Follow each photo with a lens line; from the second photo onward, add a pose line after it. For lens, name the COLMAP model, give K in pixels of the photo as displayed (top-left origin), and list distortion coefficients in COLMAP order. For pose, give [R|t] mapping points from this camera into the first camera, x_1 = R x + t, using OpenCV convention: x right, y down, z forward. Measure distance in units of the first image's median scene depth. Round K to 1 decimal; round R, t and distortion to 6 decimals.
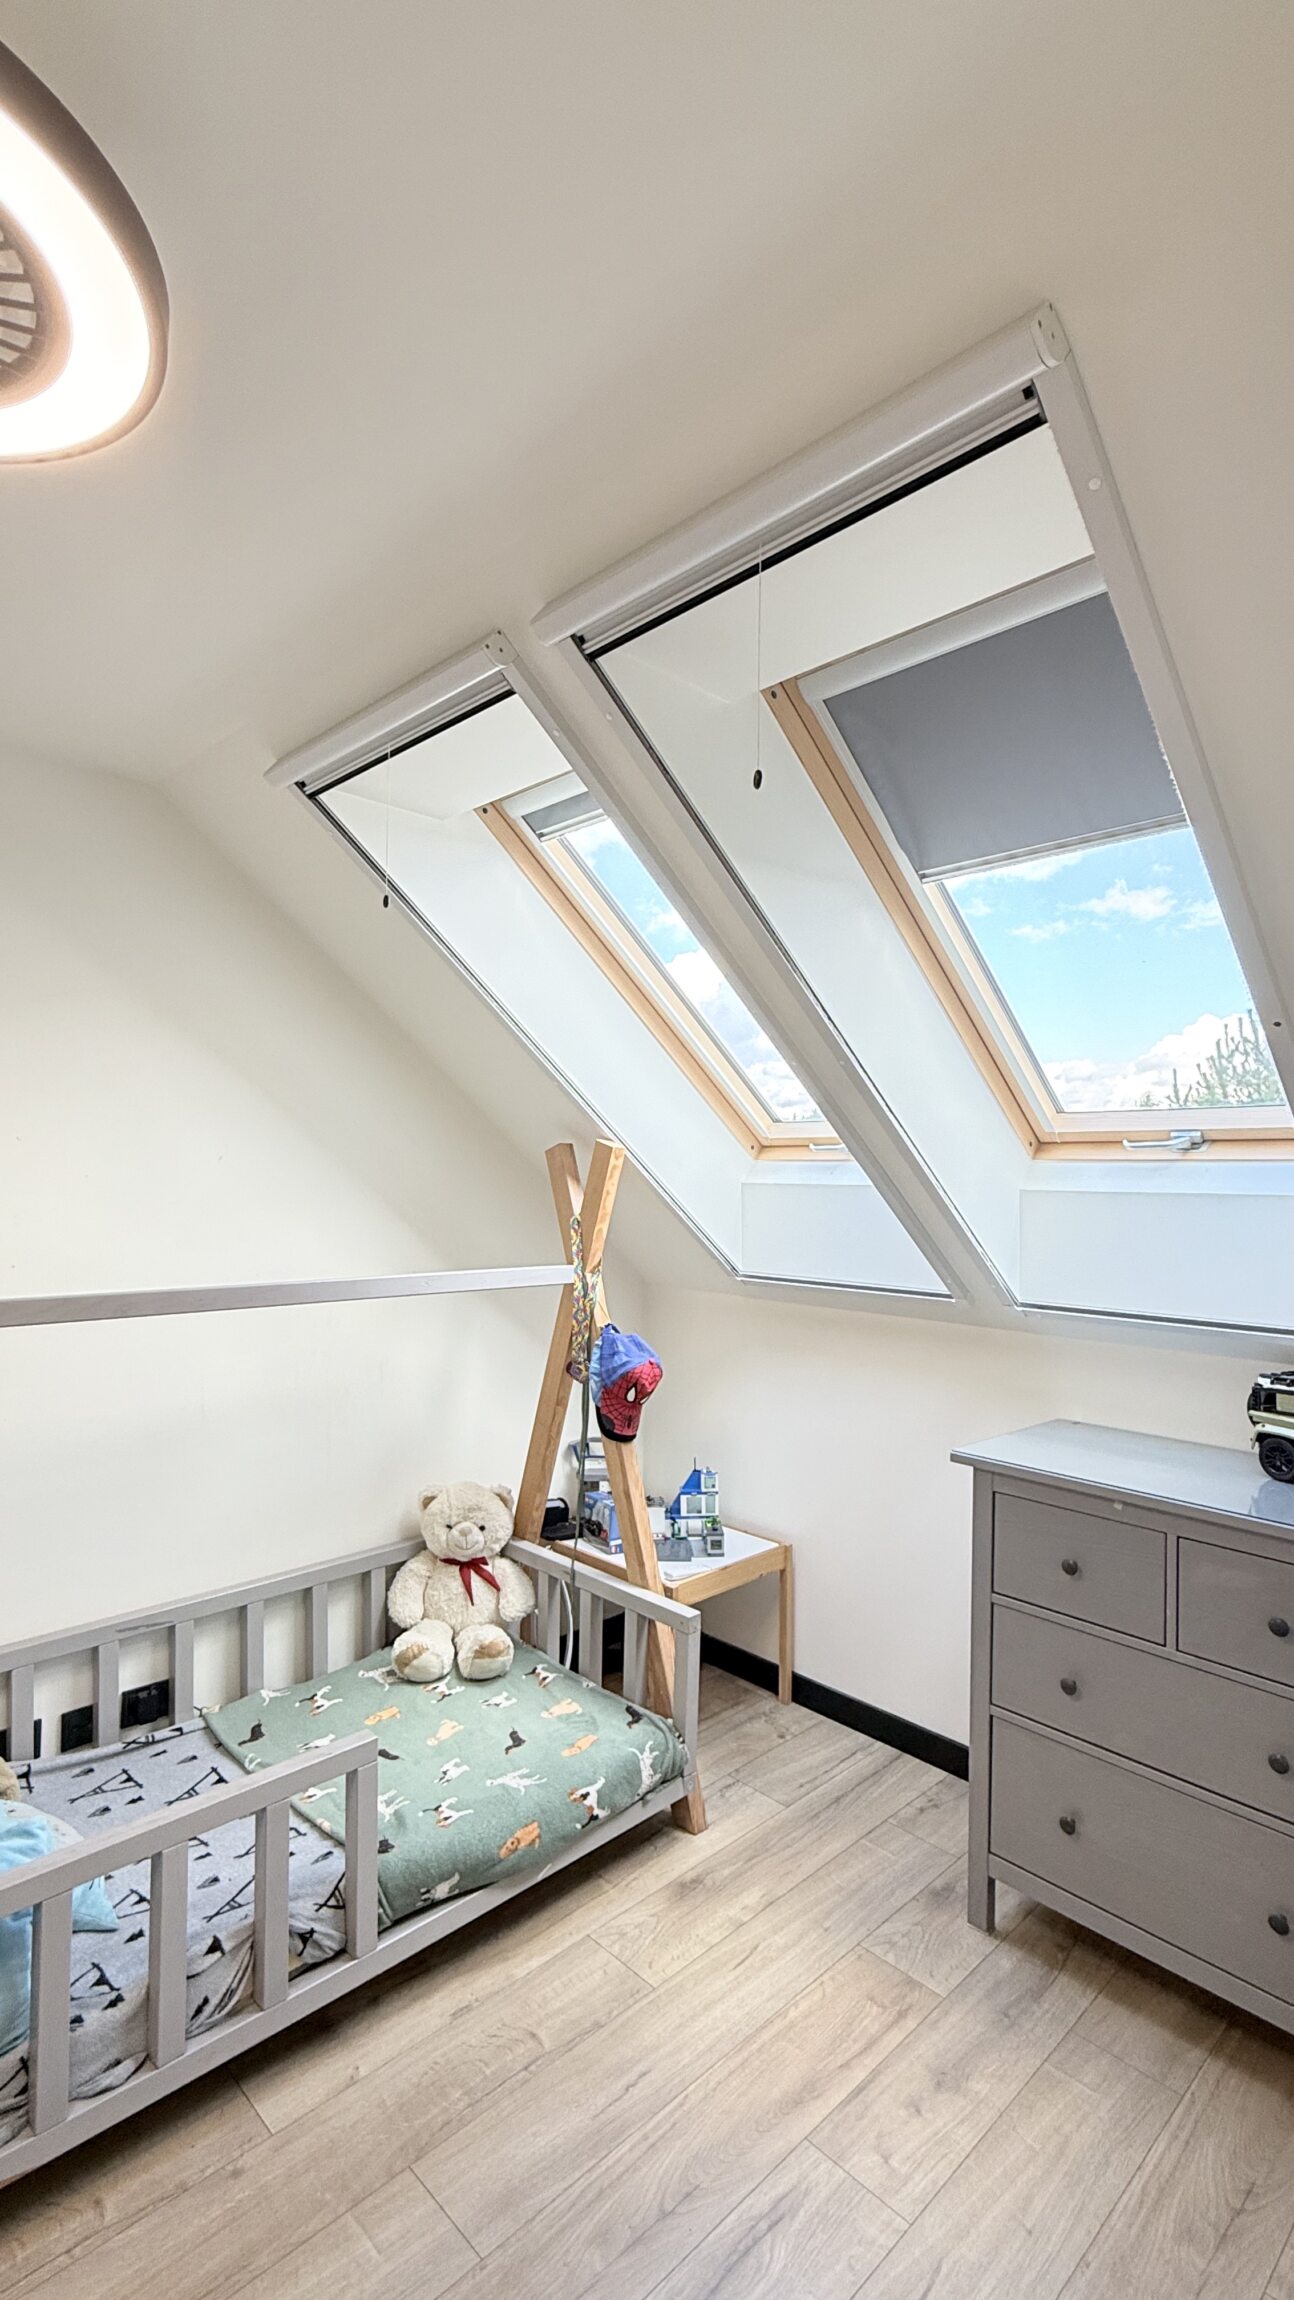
lens RADIAL K [[1061.4, 0, 647.0], [0, 1061.4, 1150.0], [0, 0, 1]] dist [-0.002322, -0.000172]
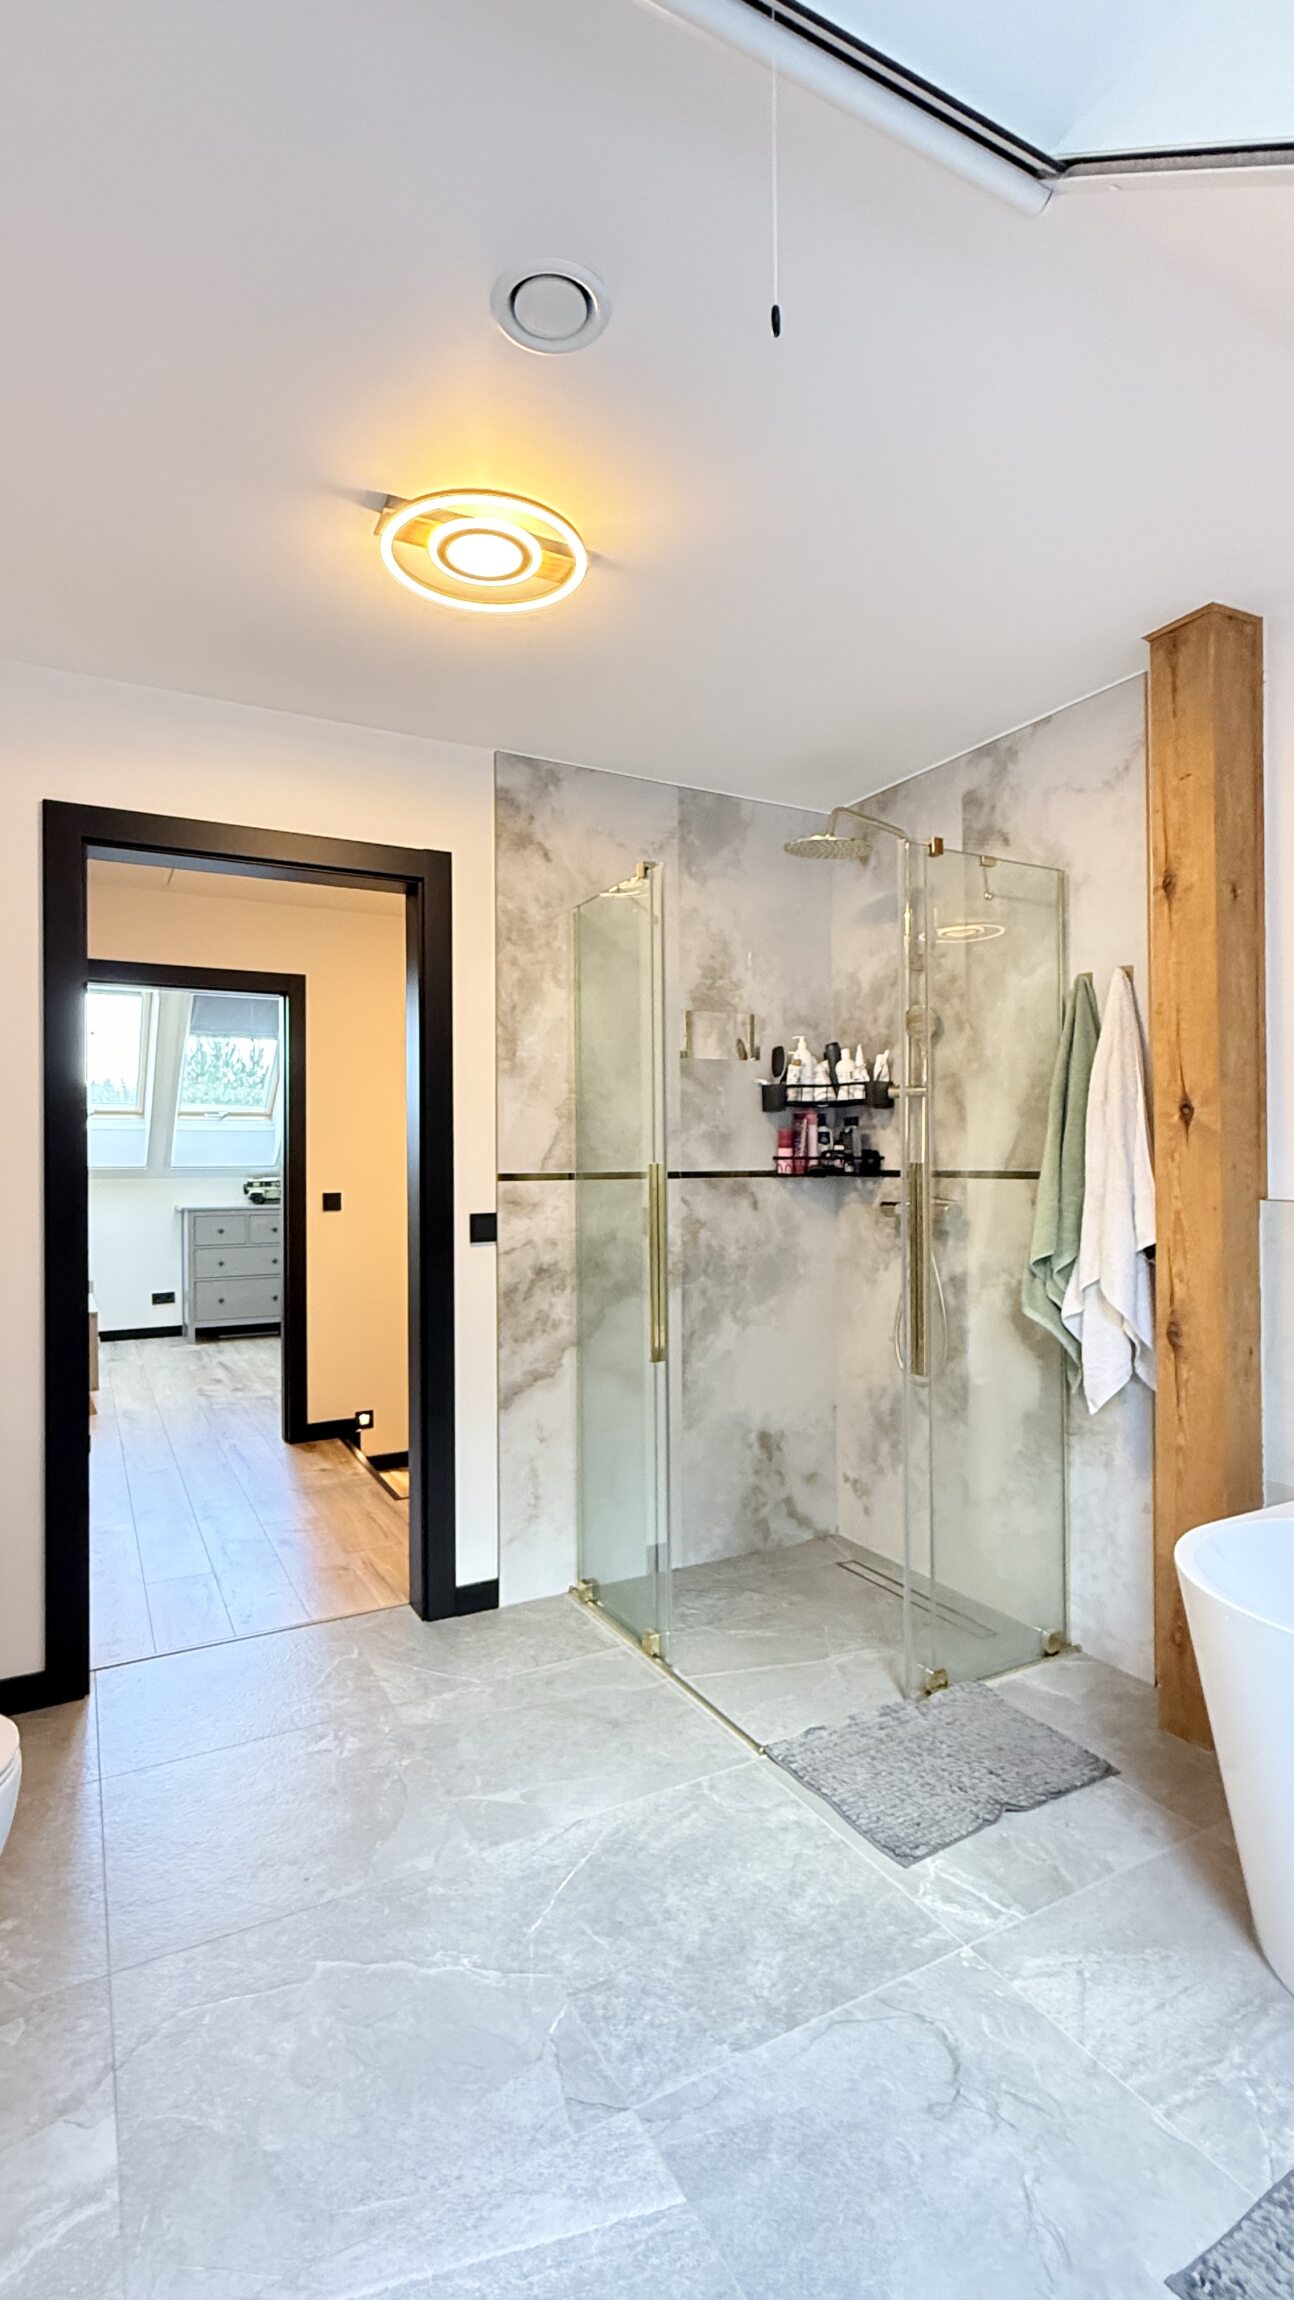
lens RADIAL K [[1061.4, 0, 647.0], [0, 1061.4, 1150.0], [0, 0, 1]] dist [-0.002322, -0.000172]
pose [[0.269631, -0.000726, 0.962963, -2.043477], [-0.013320, 0.999901, 0.004483, 0.059762], [-0.962872, -0.014036, 0.269595, -1.042965]]
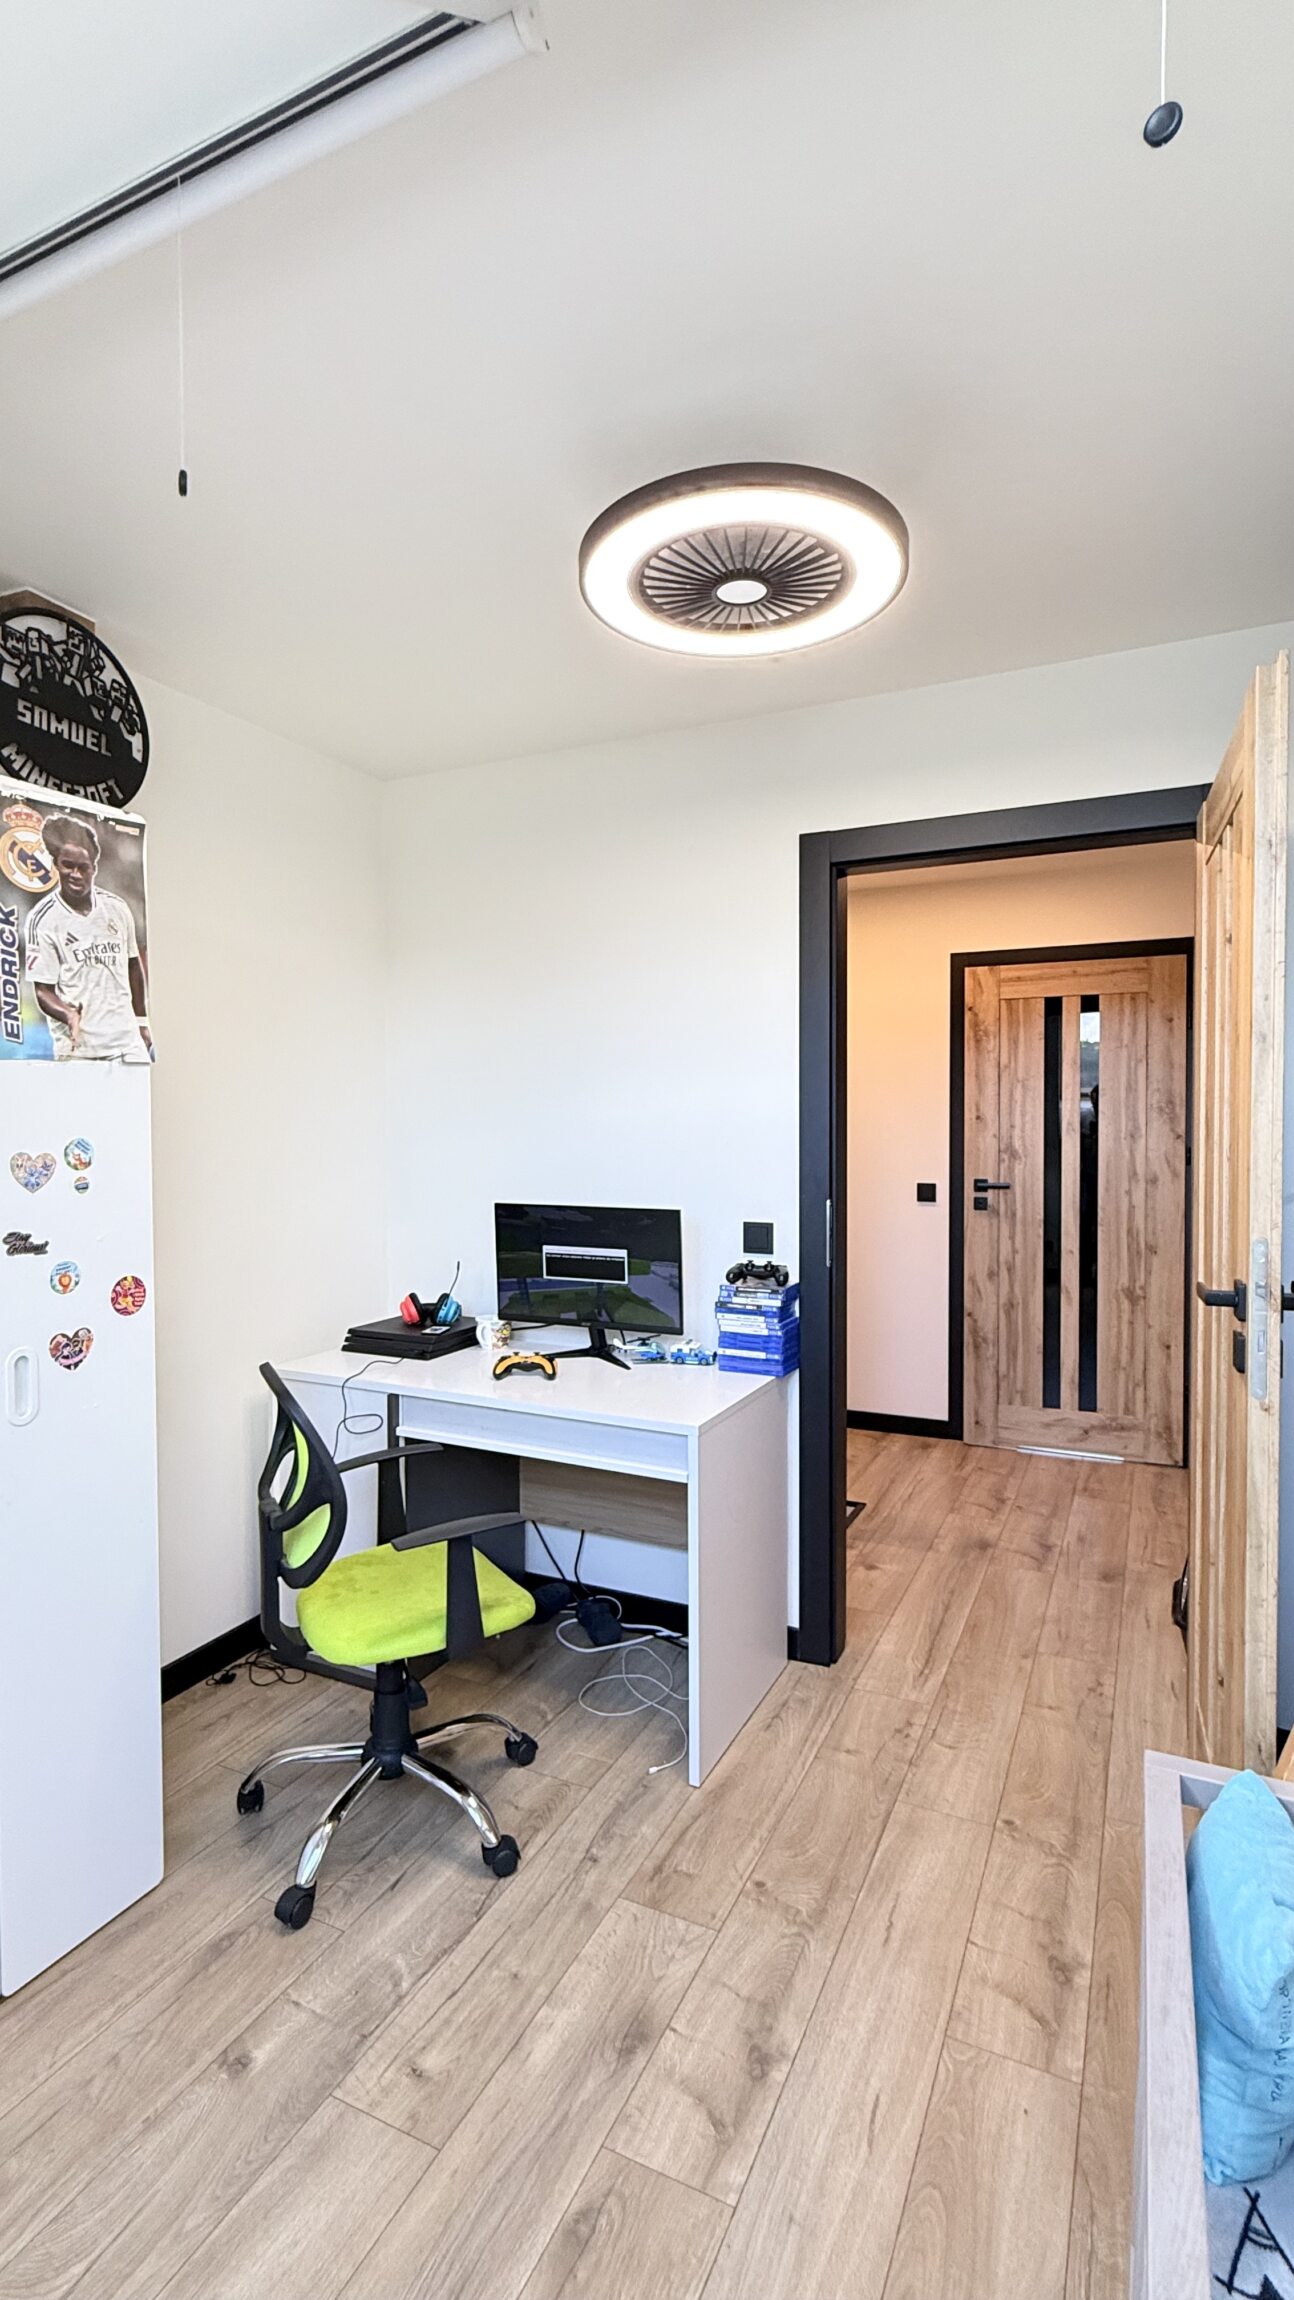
lens RADIAL K [[1061.4, 0, 647.0], [0, 1061.4, 1150.0], [0, 0, 1]] dist [-0.002322, -0.000172]
pose [[-0.937407, -0.005826, -0.348188, 0.032164], [-0.005062, 0.999982, -0.003105, 0.076027], [0.348200, -0.001148, -0.937420, 0.908760]]
